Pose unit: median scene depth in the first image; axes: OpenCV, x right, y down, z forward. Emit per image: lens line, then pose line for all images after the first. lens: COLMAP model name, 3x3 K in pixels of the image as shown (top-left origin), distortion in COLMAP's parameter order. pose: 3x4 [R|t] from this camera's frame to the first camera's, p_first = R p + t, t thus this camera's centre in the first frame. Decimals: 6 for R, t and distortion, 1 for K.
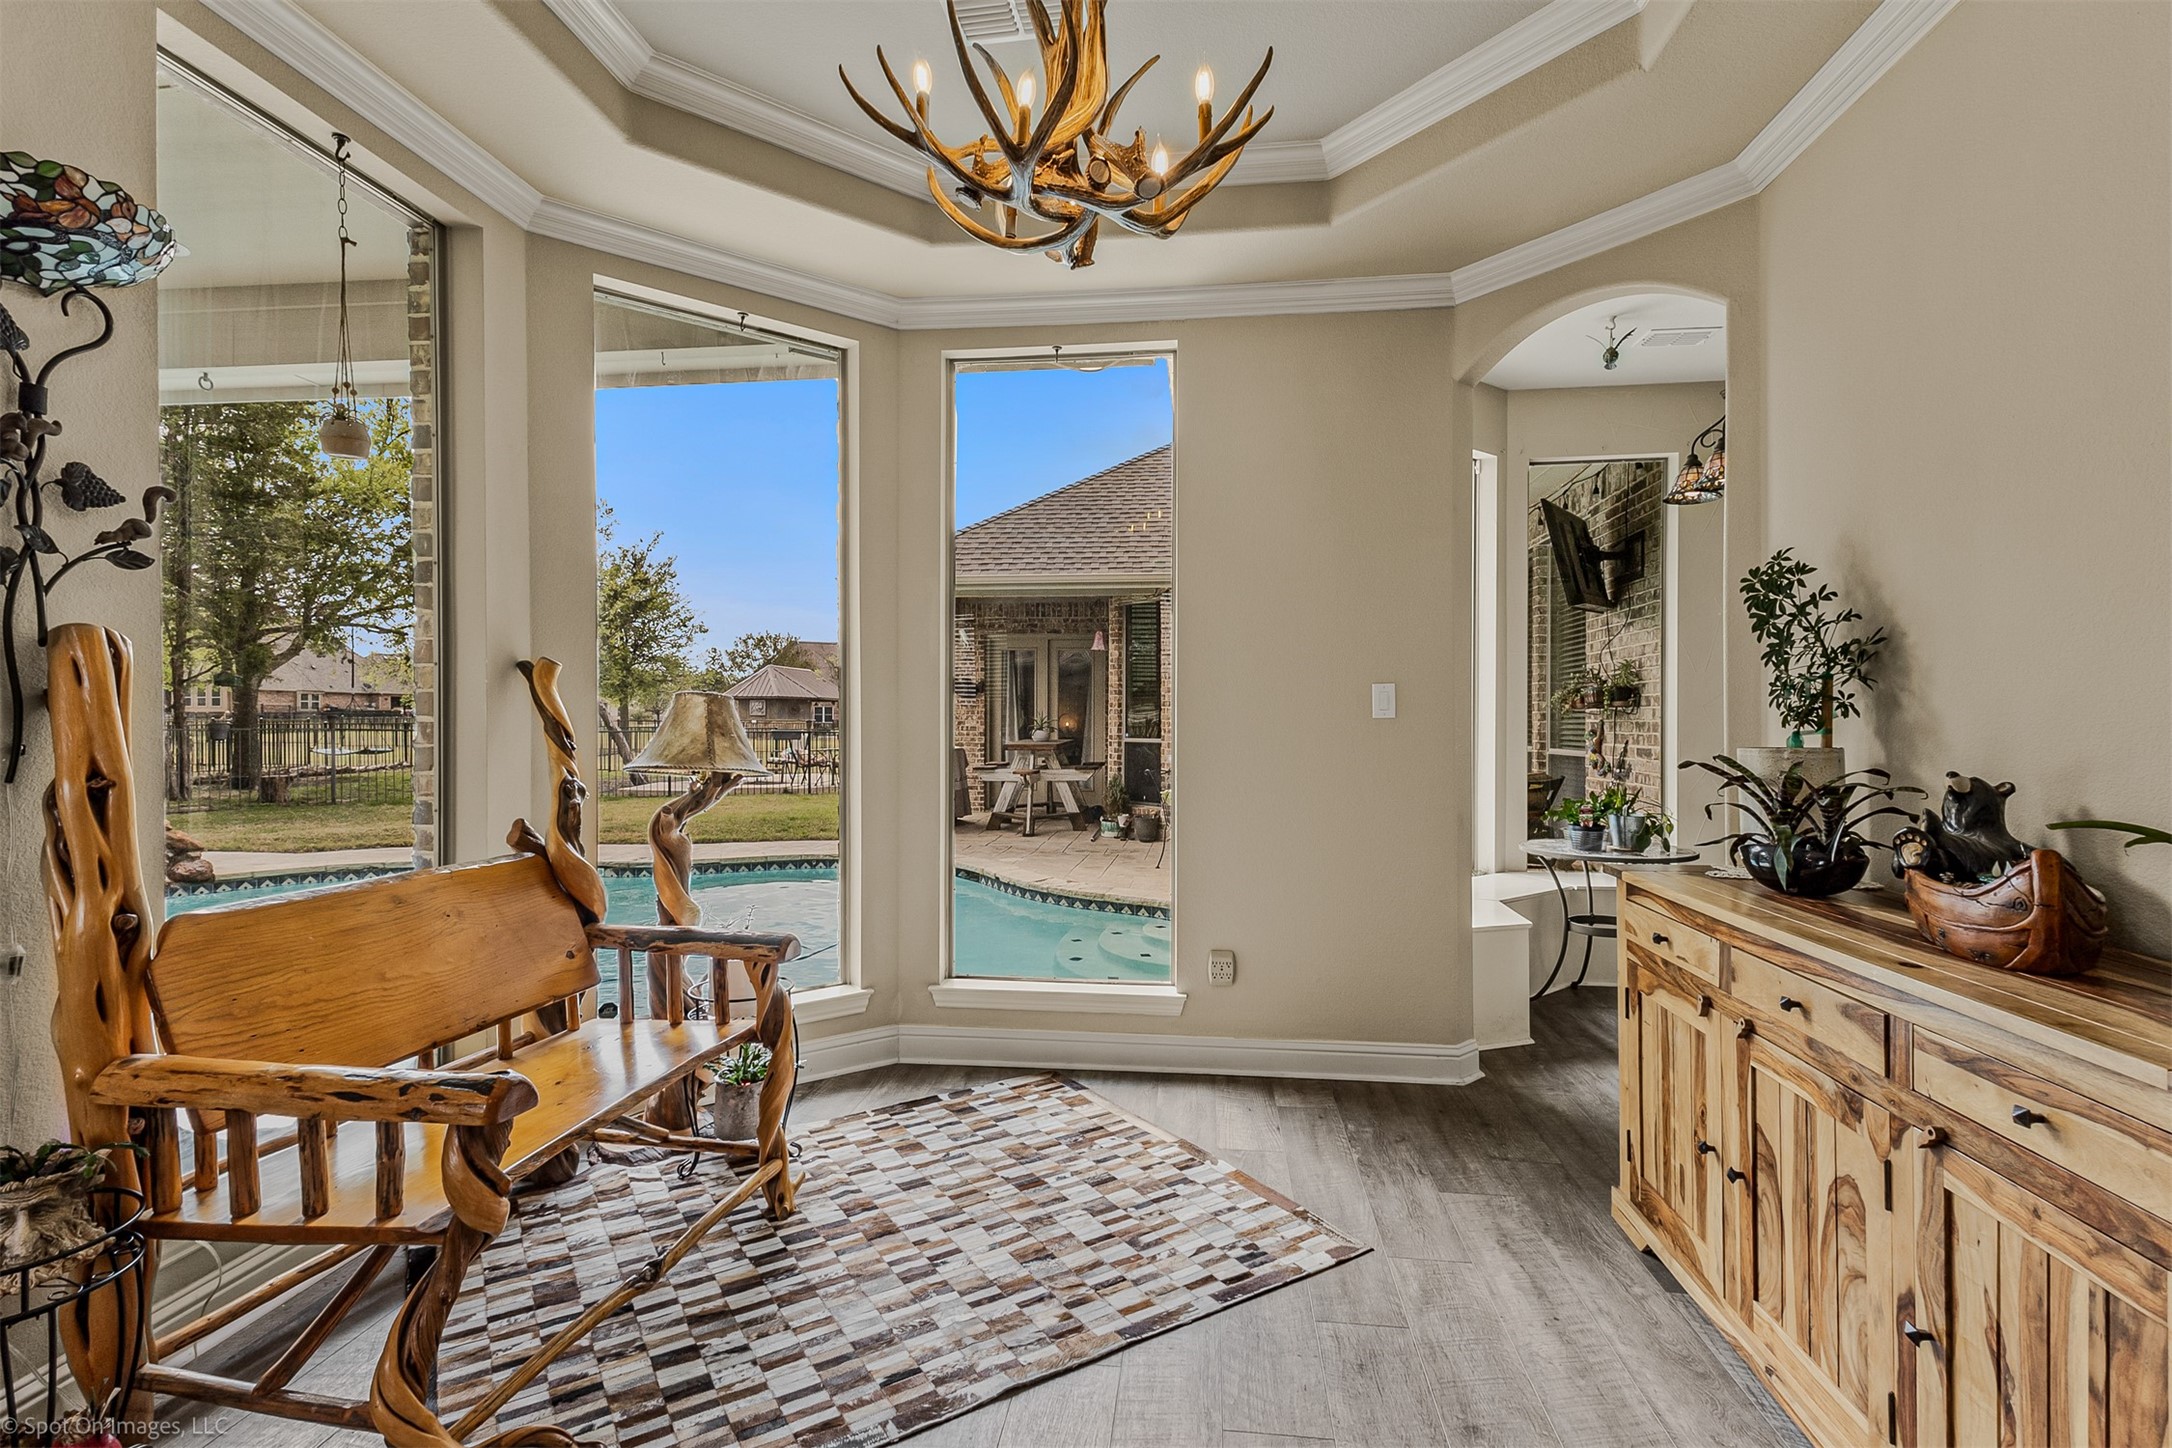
lens RADIAL K [[988.1, 0, 1087.8], [0, 988.1, 722.7], [0, 0, 1]] dist [0.003651, -0.003456]
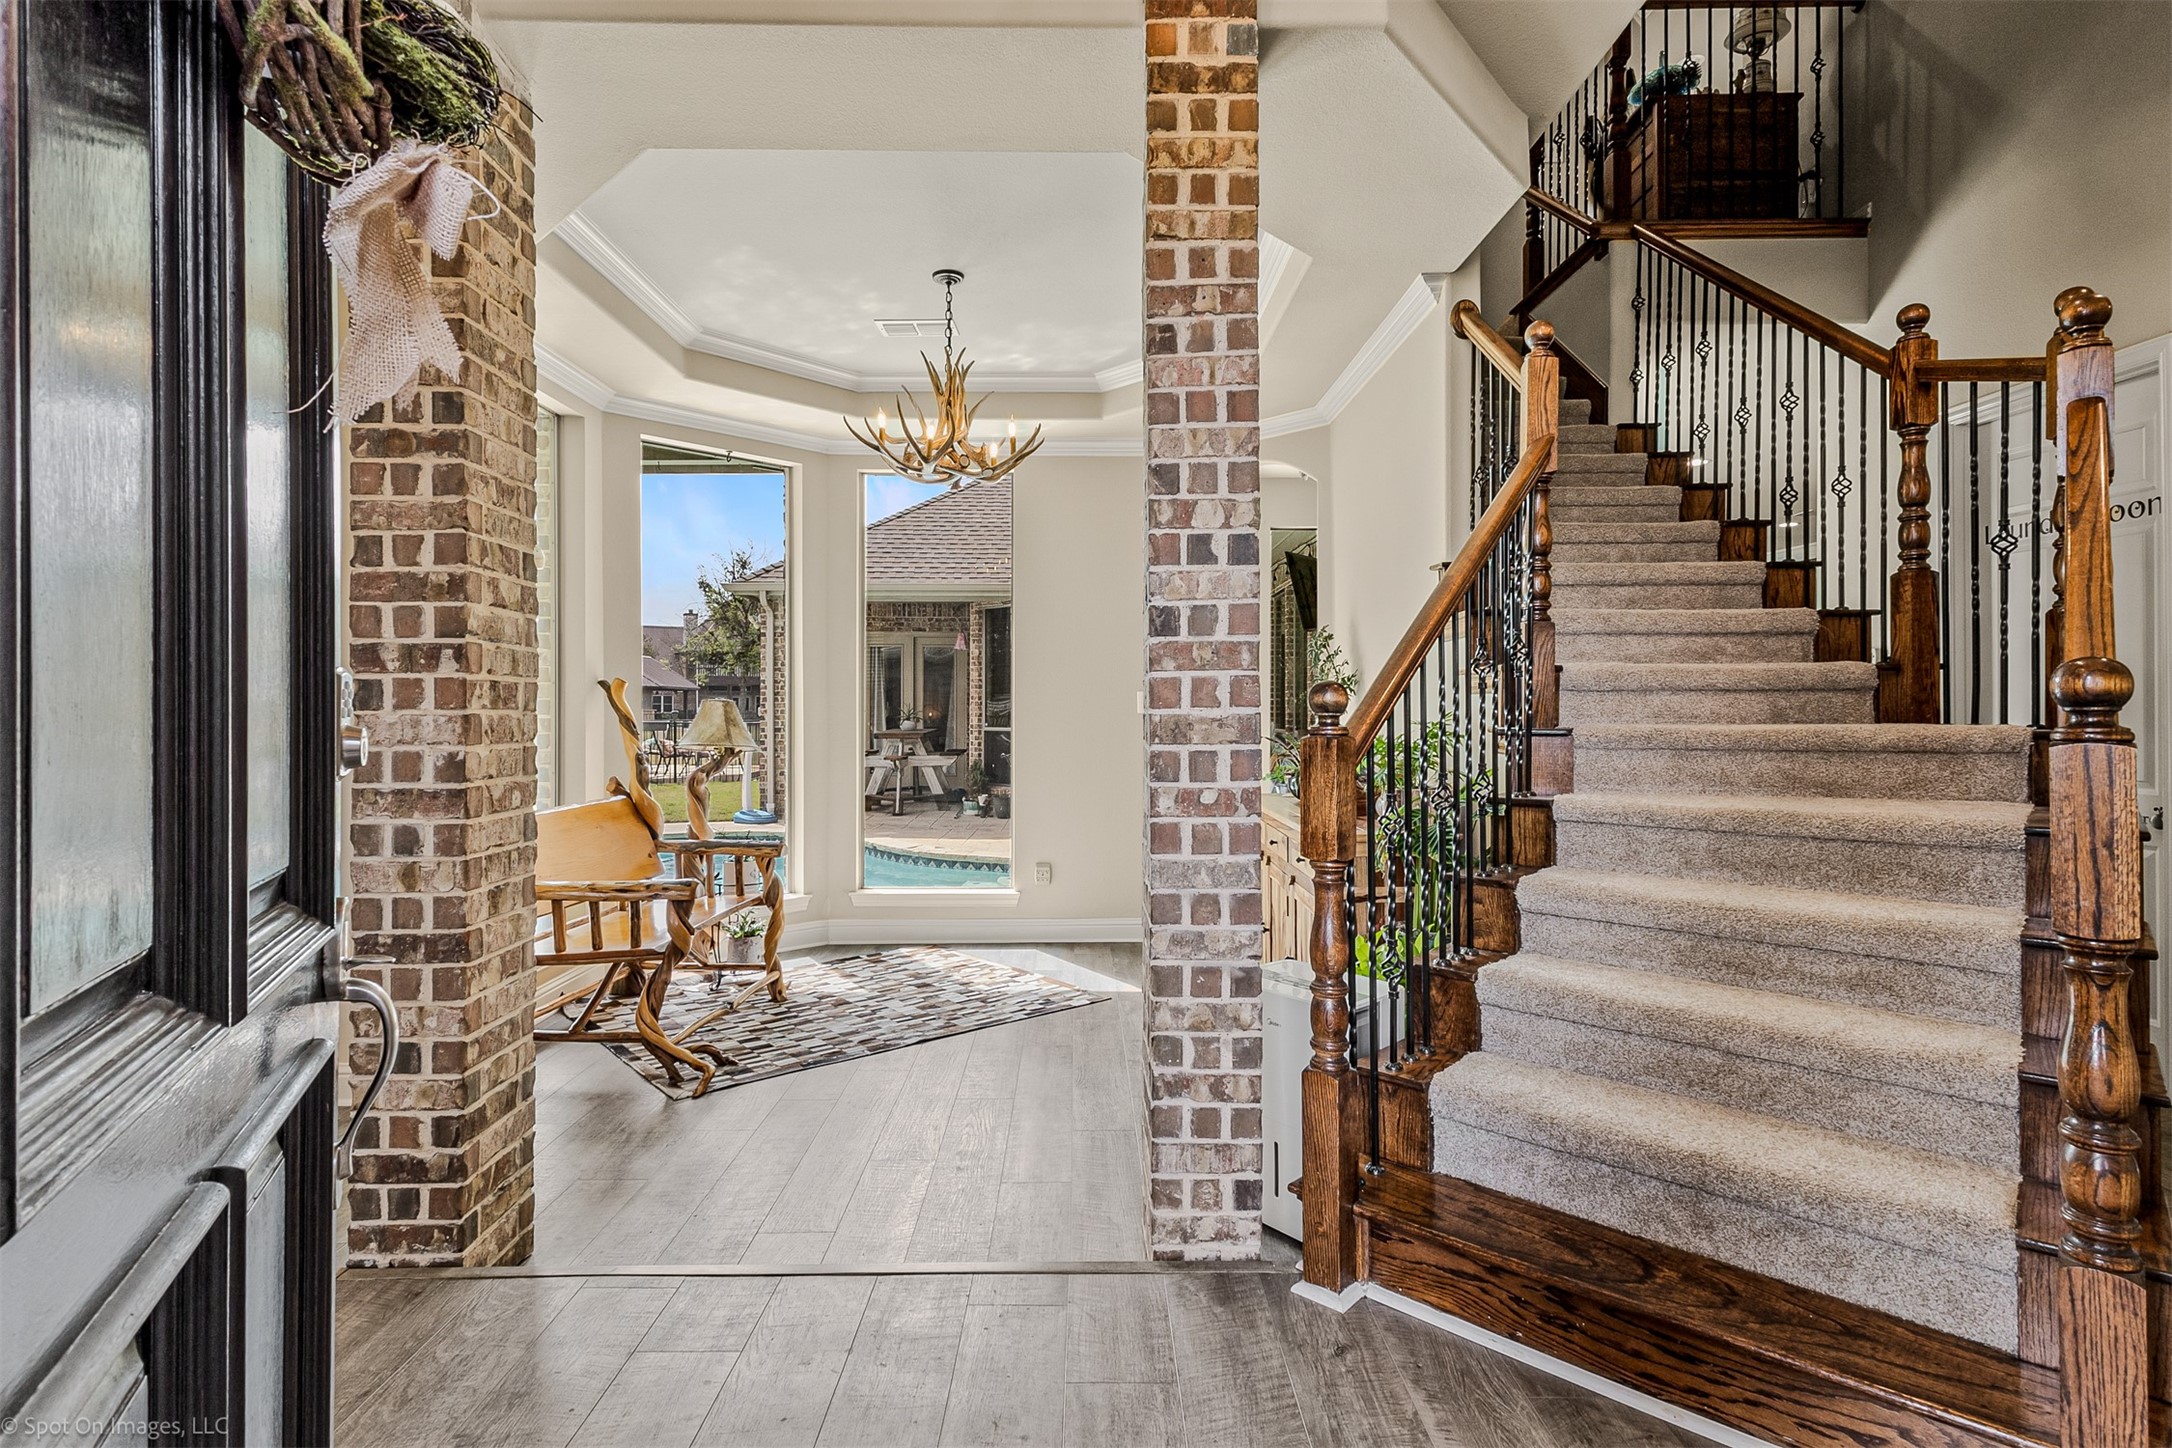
lens RADIAL K [[1008.5, 0, 1079.7], [0, 1008.5, 714.0], [0, 0, 1]] dist [0.000643, 0.000038]
pose [[0.991695, -0.001774, 0.128603, -0.012463], [0.001485, 0.999996, 0.002342, -0.008470], [-0.128607, -0.002131, 0.991693, -0.686850]]
